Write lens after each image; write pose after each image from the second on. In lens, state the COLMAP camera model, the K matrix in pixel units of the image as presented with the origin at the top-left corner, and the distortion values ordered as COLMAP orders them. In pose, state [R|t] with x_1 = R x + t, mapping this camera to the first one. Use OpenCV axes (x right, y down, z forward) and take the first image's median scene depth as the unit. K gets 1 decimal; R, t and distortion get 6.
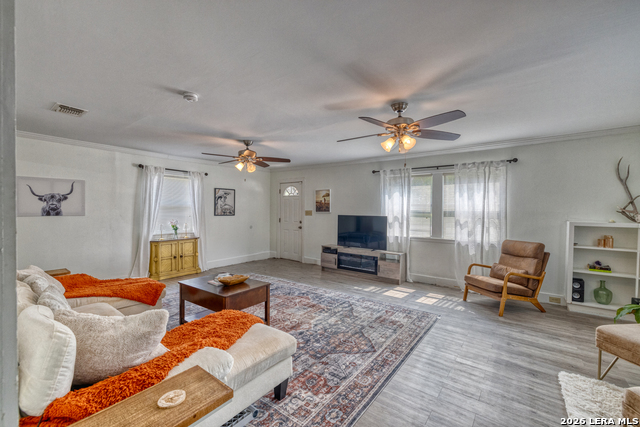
lens RADIAL K [[268.7, 0, 320.7], [0, 268.7, 211.8], [0, 0, 1]] dist [0.001643, -0.000352]
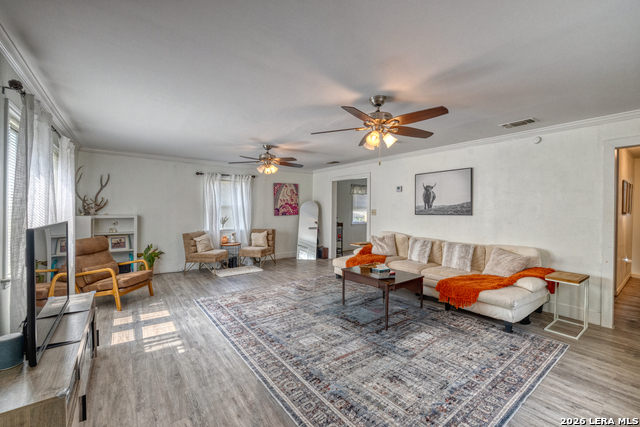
lens RADIAL K [[268.7, 0, 320.3], [0, 268.7, 210.6], [0, 0, 1]] dist [0.001643, -0.000352]
pose [[-0.959283, -0.014821, 0.282058, -0.337307], [-0.010634, 0.999809, 0.016371, -0.015102], [-0.282247, 0.012705, -0.959258, 1.697152]]
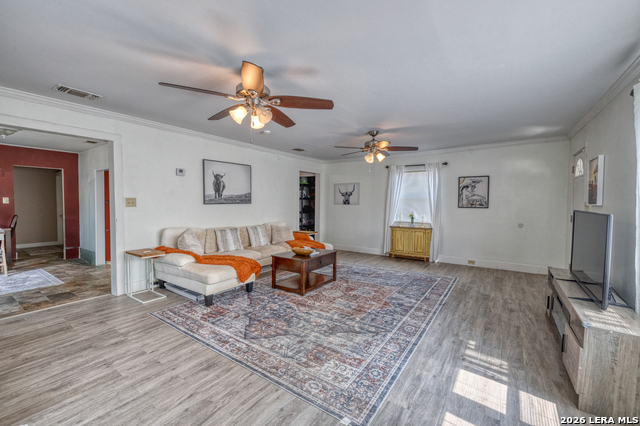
lens RADIAL K [[268.7, 0, 323.2], [0, 268.7, 211.1], [0, 0, 1]] dist [0.001643, -0.000352]
pose [[0.041229, 0.030271, -0.998691, 0.766441], [-0.013496, 0.999467, 0.029737, 0.008486], [0.999059, 0.012252, 0.041616, 0.797588]]
